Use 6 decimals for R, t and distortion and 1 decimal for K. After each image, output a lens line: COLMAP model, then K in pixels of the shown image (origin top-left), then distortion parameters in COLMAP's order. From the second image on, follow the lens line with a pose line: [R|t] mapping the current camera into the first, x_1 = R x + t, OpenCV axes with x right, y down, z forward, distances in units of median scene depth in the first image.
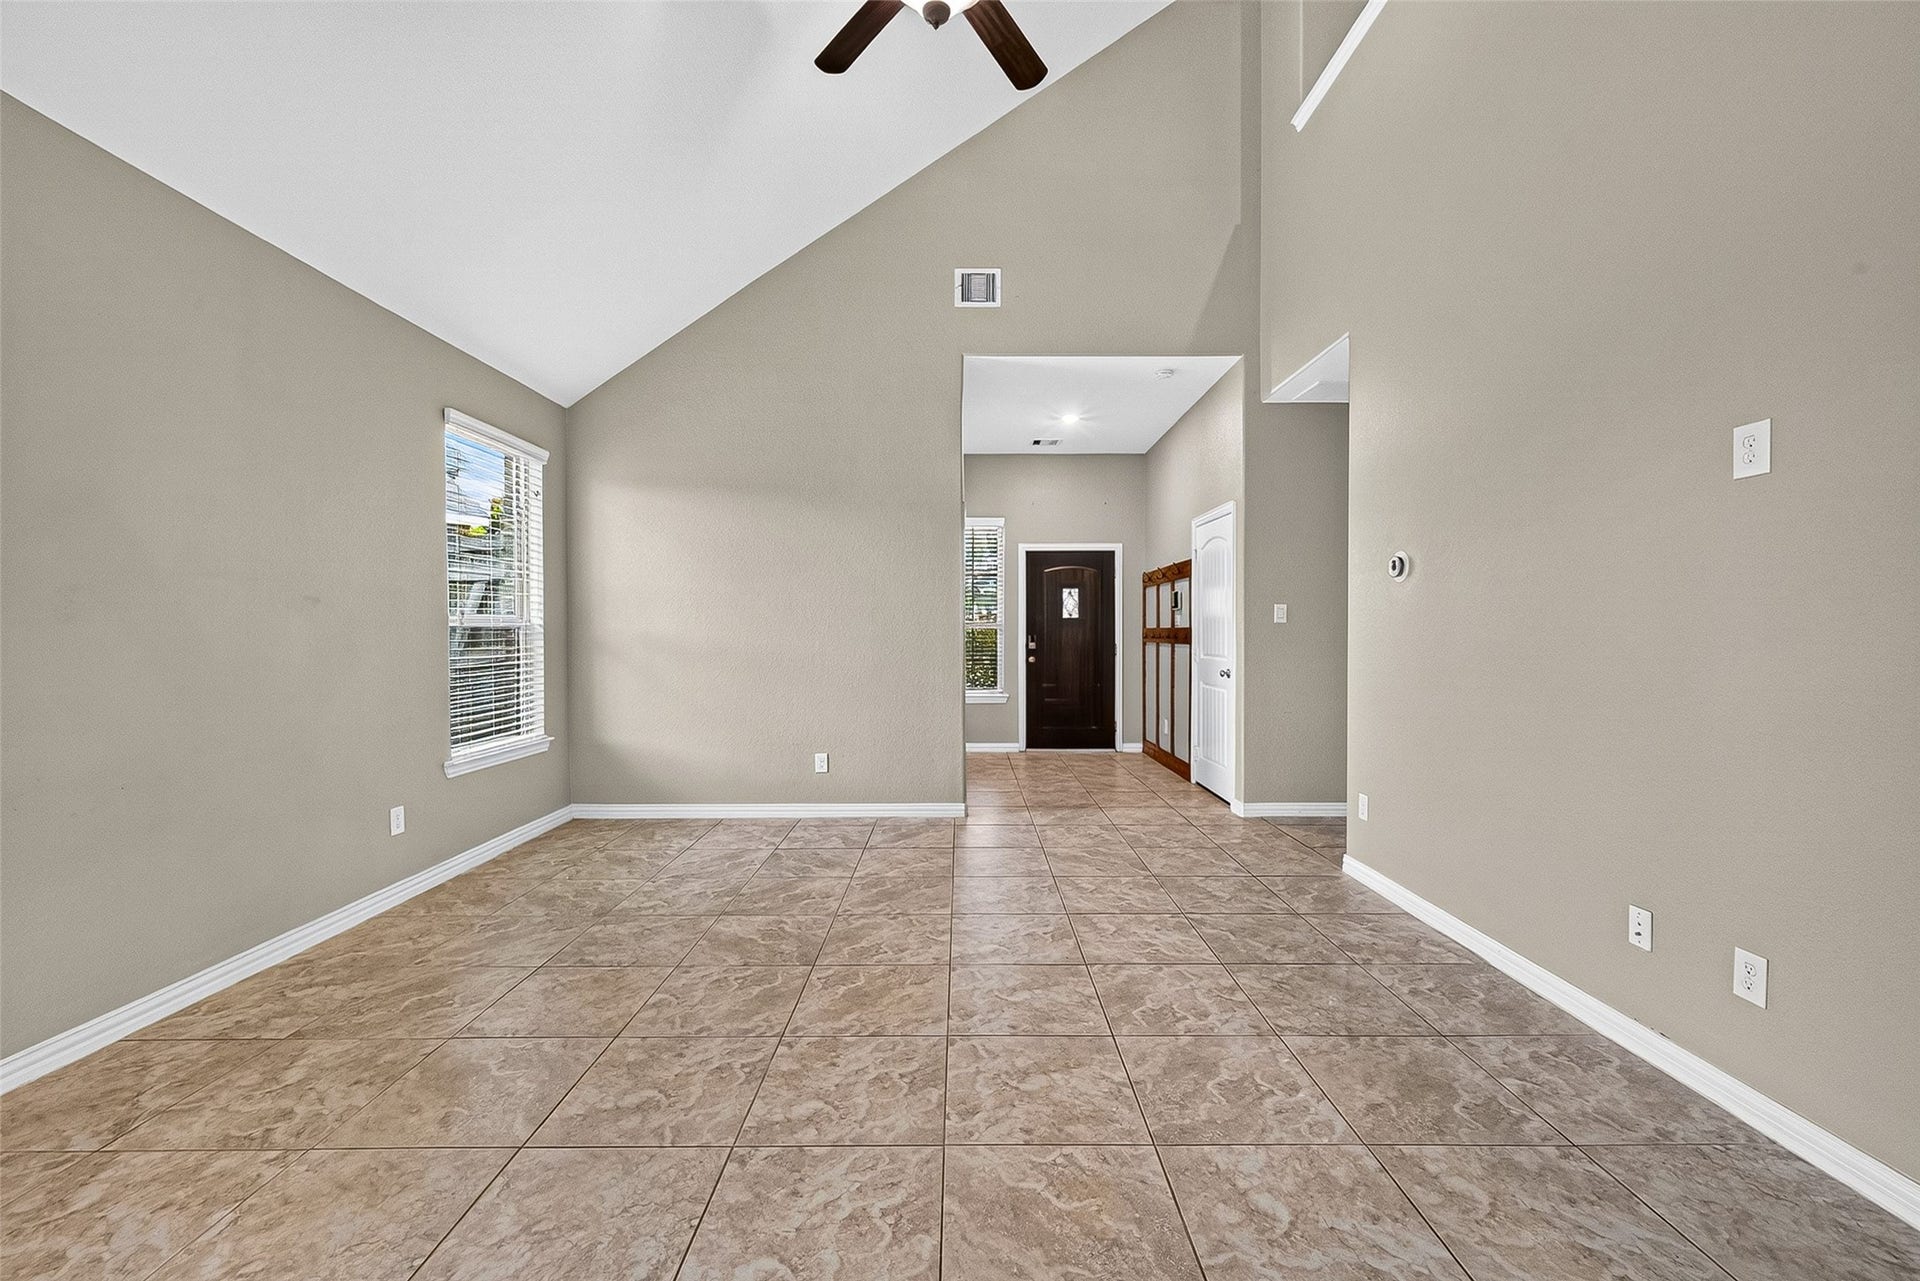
lens RADIAL K [[767.9, 0, 965.2], [0, 767.9, 644.1], [0, 0, 1]] dist [0.000851, -0.000405]
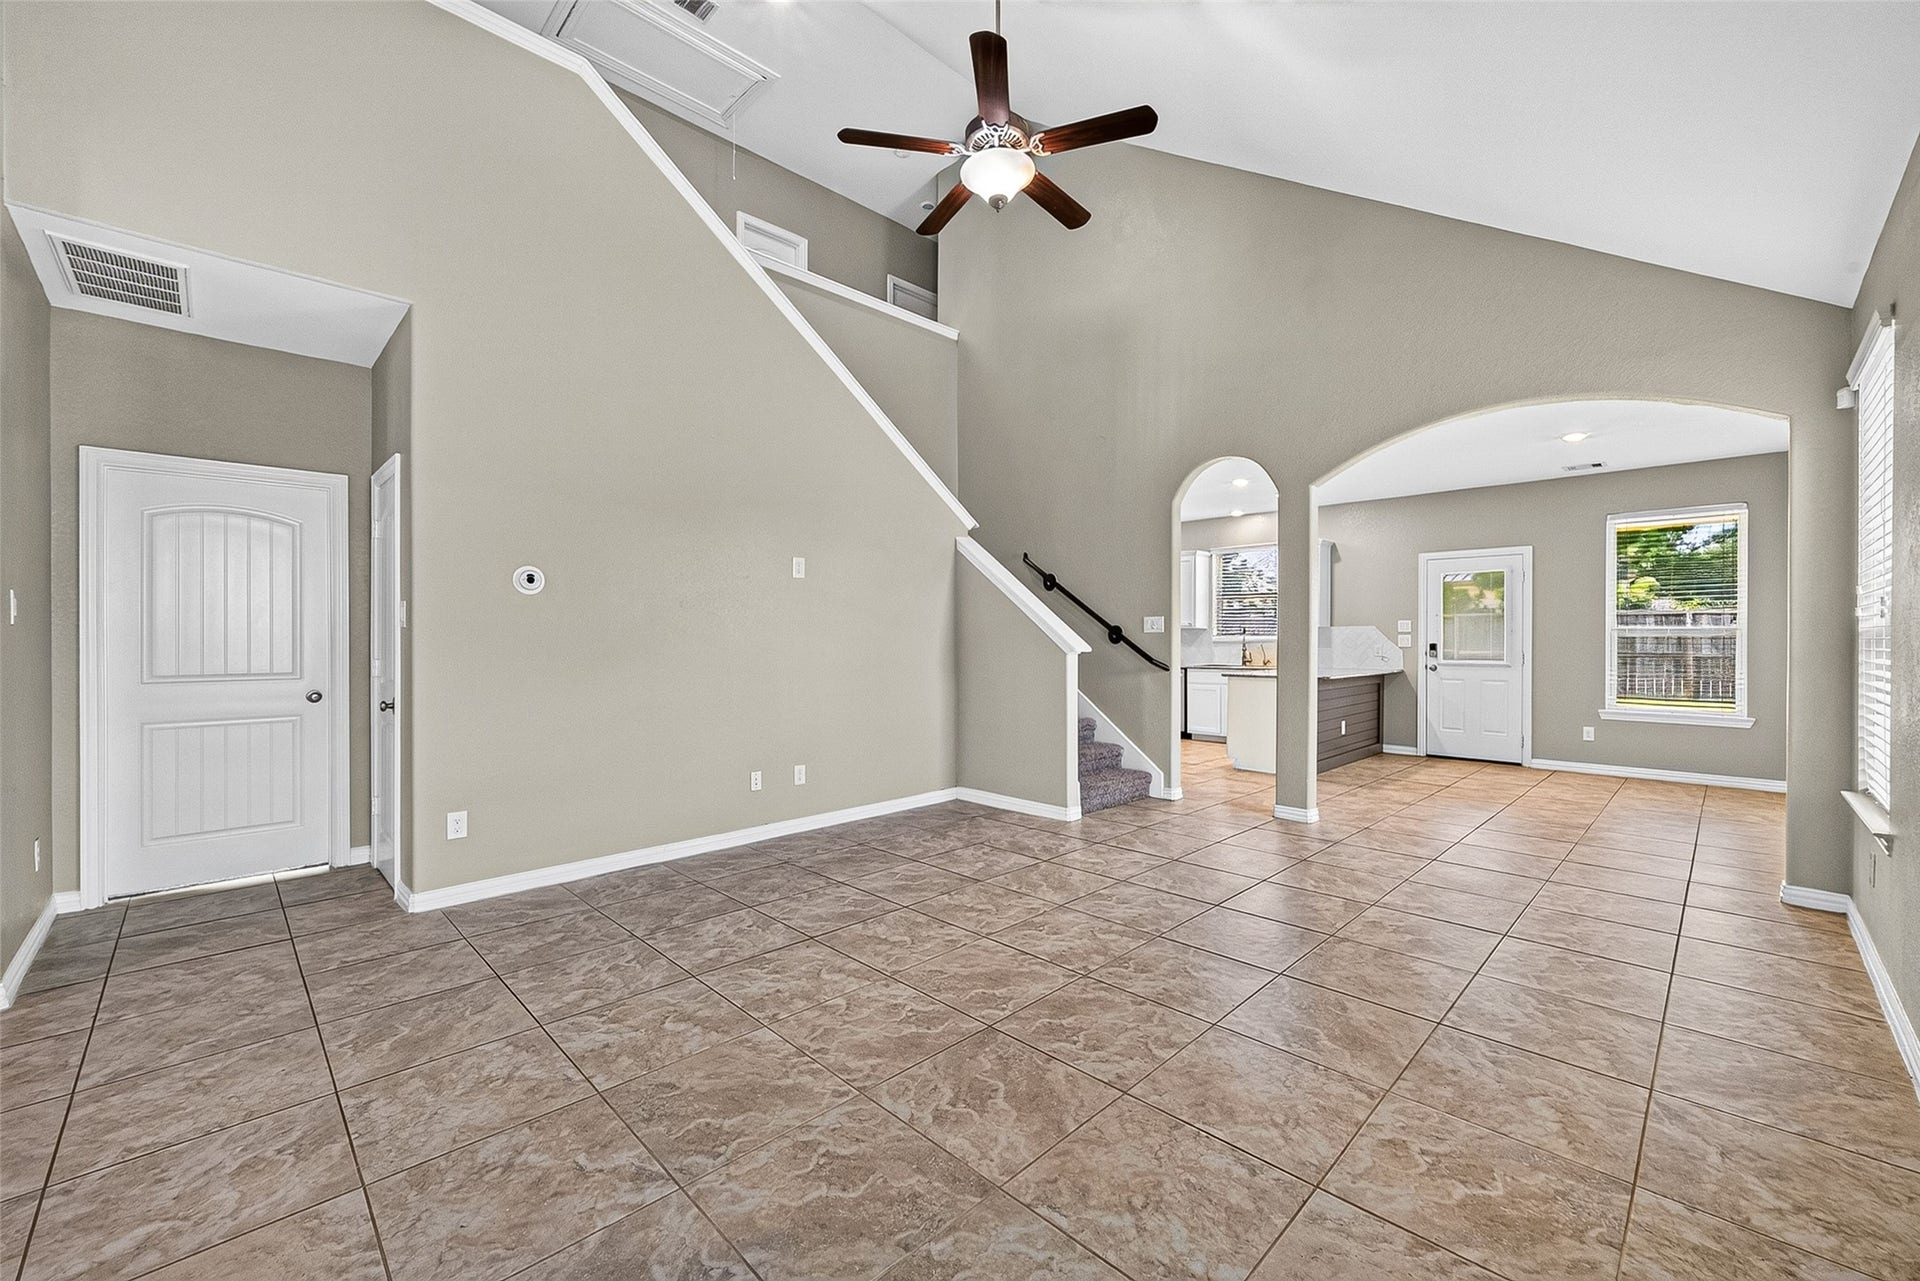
lens RADIAL K [[767.9, 0, 961.2], [0, 767.9, 638.3], [0, 0, 1]] dist [0.000851, -0.000405]
pose [[-0.699439, 0.002753, 0.714687, -0.646909], [0.015095, 0.999826, 0.010920, -0.020799], [-0.714533, 0.018426, -0.699359, 1.323233]]
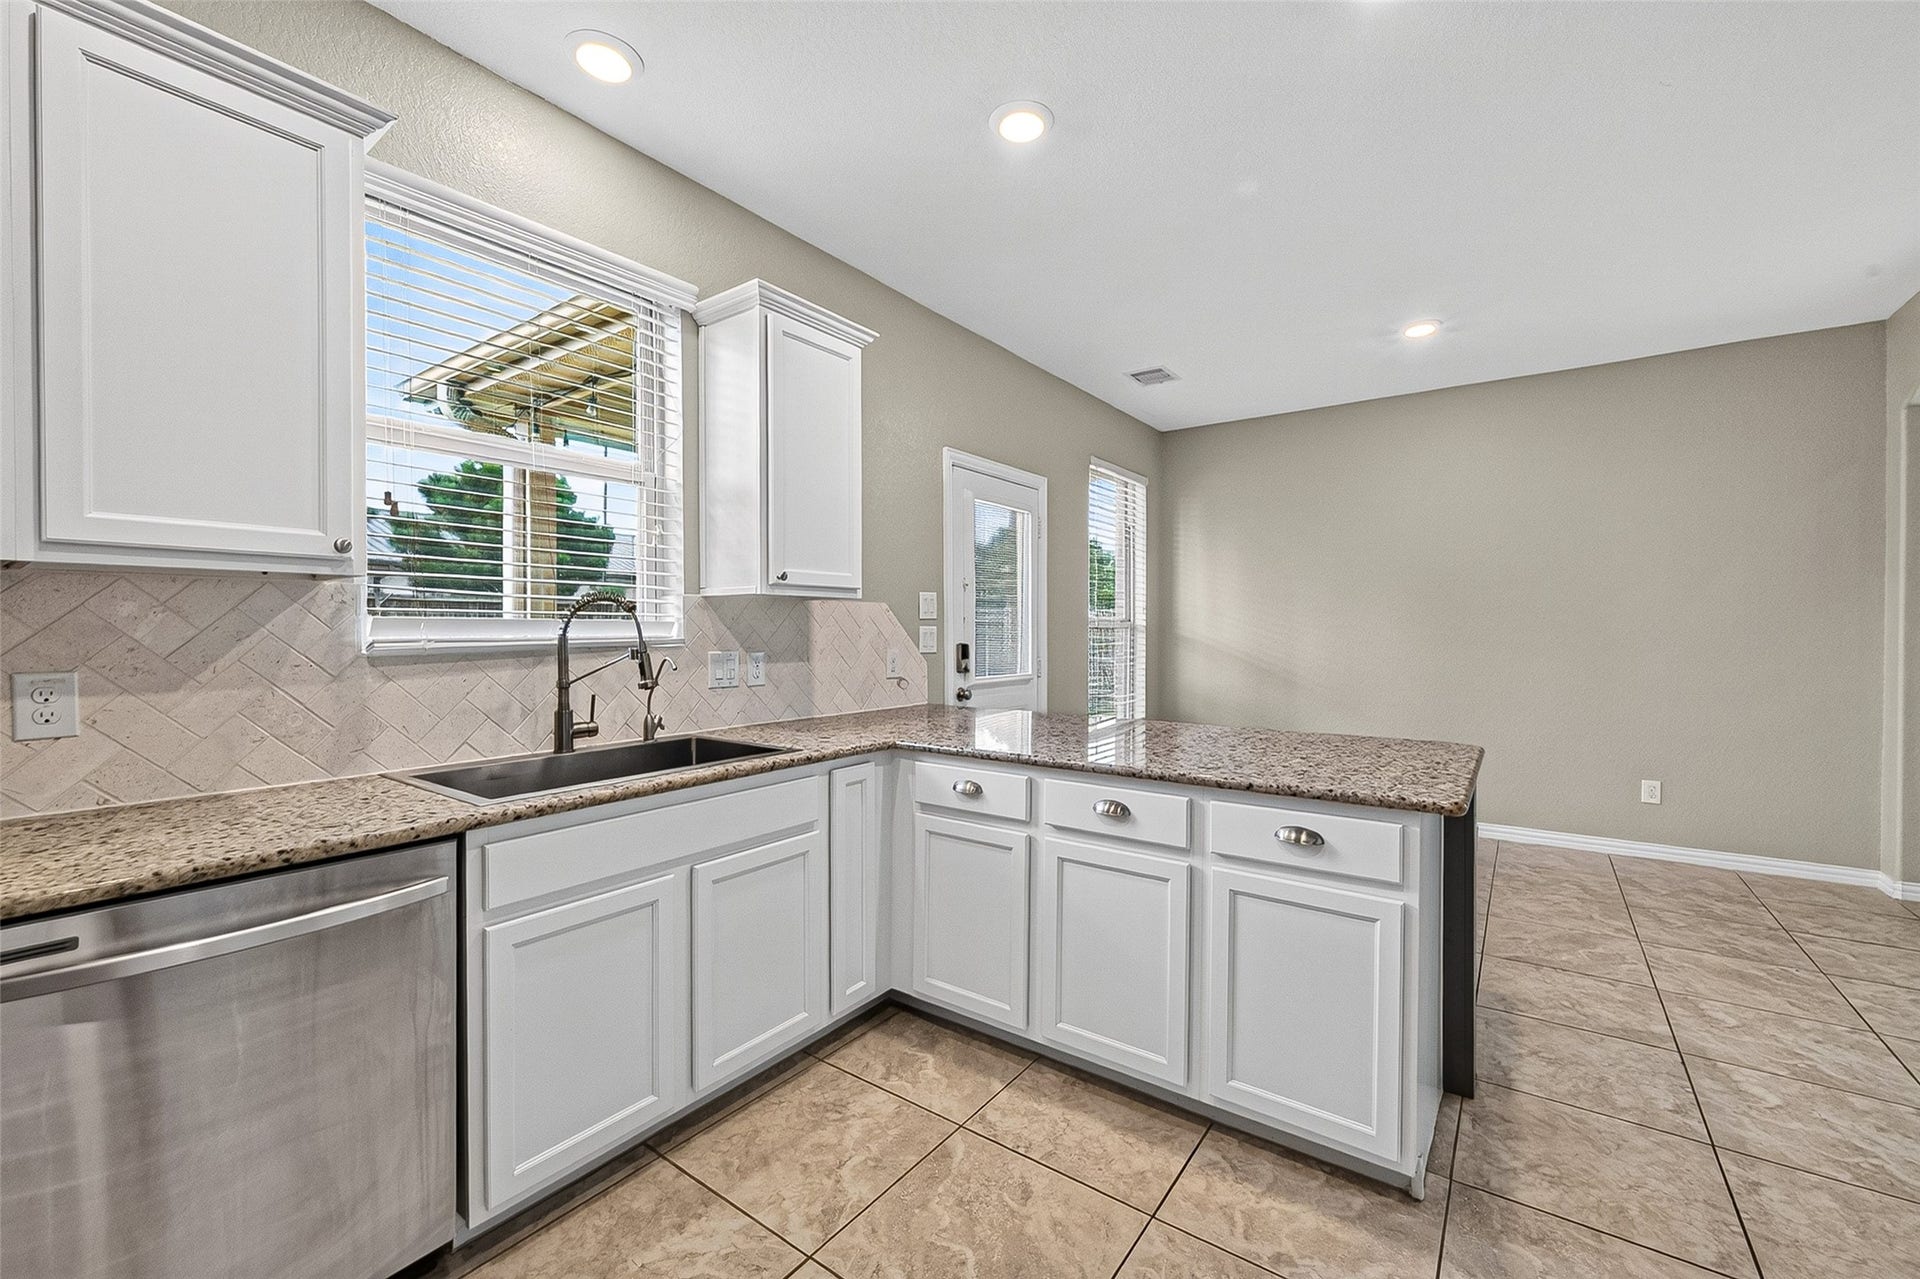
lens RADIAL K [[767.9, 0, 957.3], [0, 767.9, 638.8], [0, 0, 1]] dist [0.000851, -0.000405]
pose [[-0.595121, 0.010982, -0.803561, 0.855365], [-0.010319, 0.999720, 0.021306, 0.010357], [0.803570, 0.020972, -0.594841, -0.615613]]
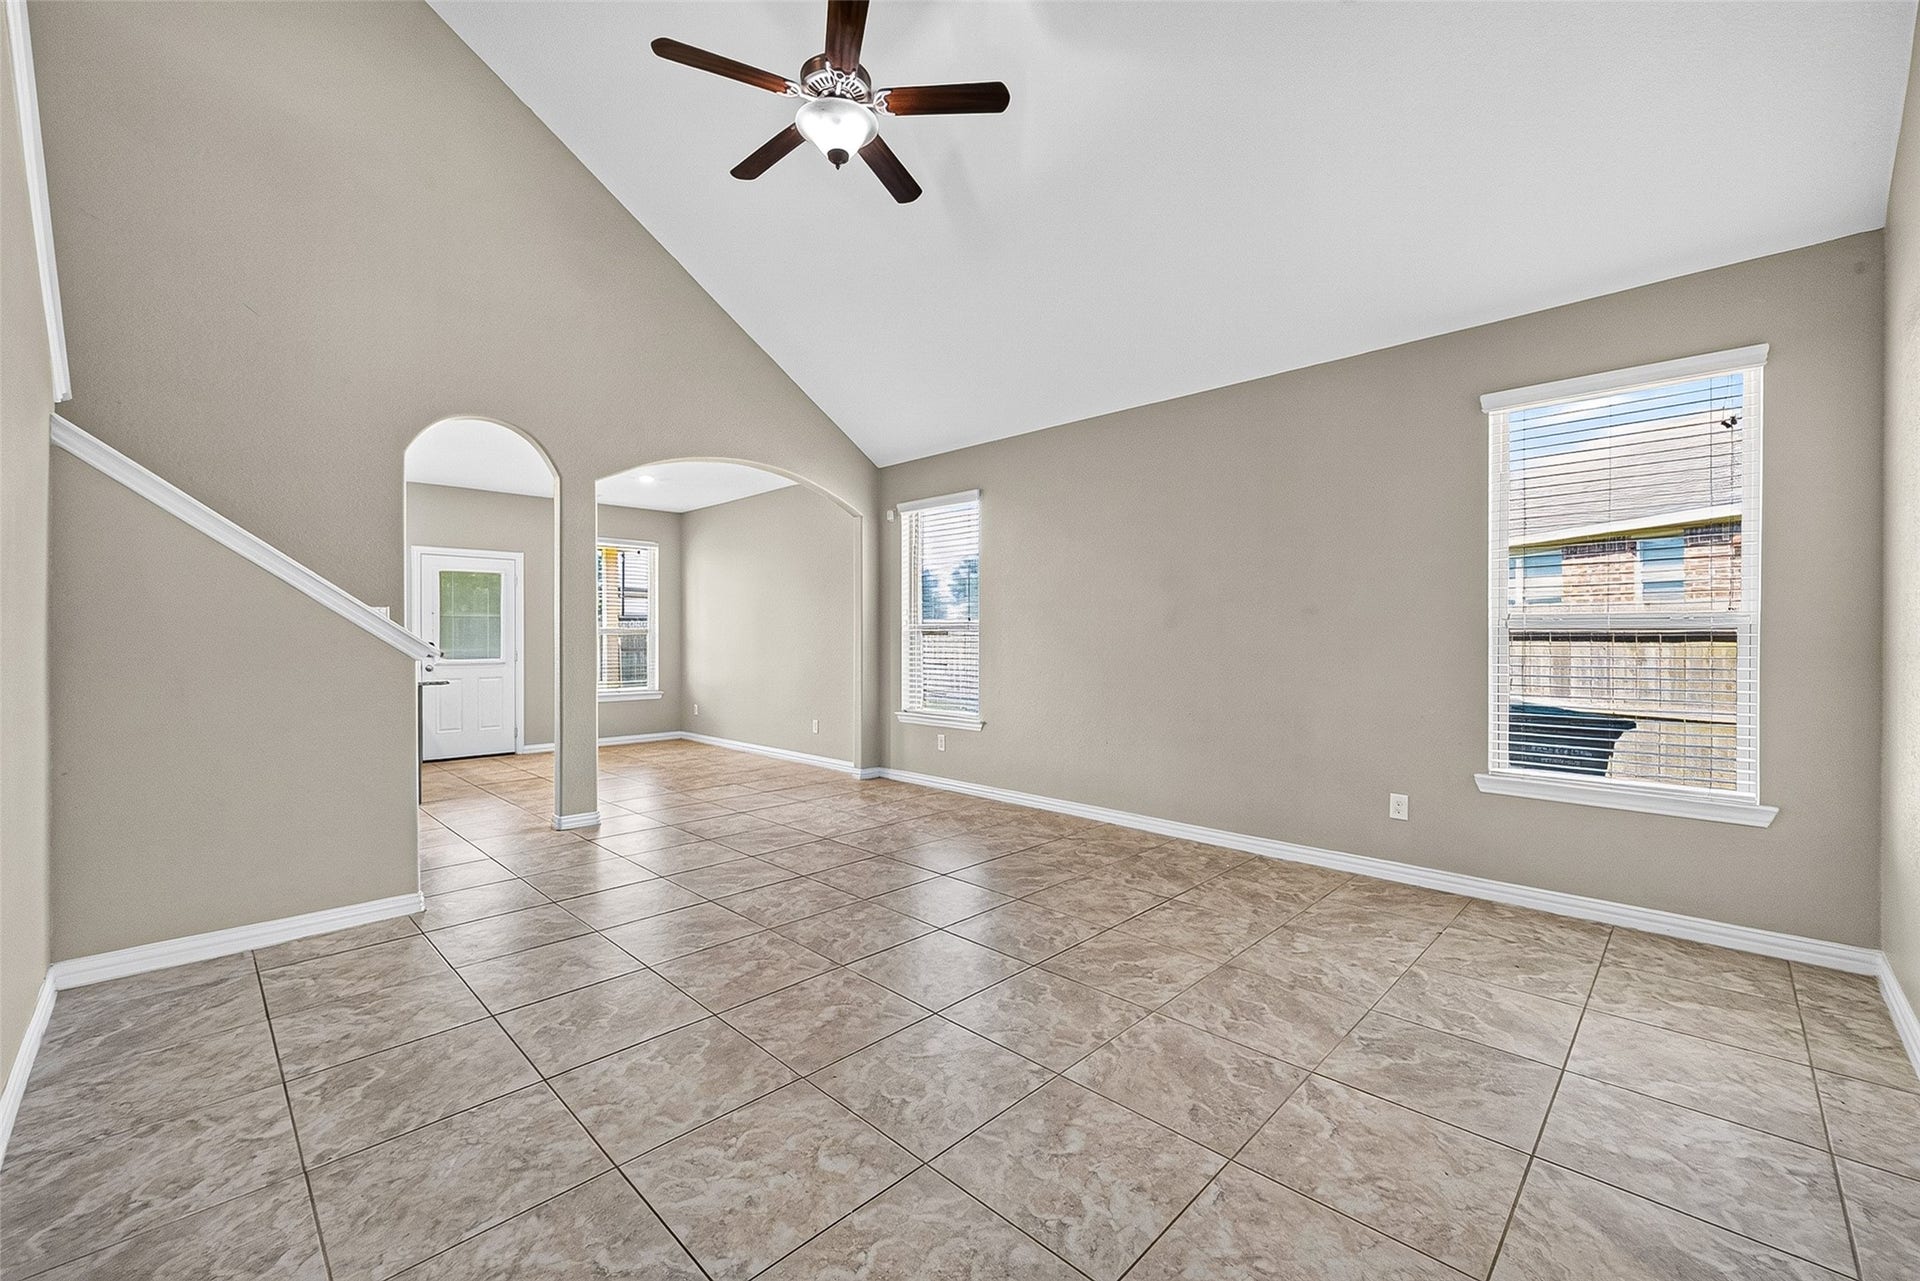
lens RADIAL K [[767.9, 0, 977.1], [0, 767.9, 641.5], [0, 0, 1]] dist [0.000851, -0.000405]
pose [[-0.695187, 0.008360, -0.718780, 0.473466], [-0.009674, 0.999733, 0.020984, -0.023750], [0.718763, 0.021542, -0.694921, 1.342619]]
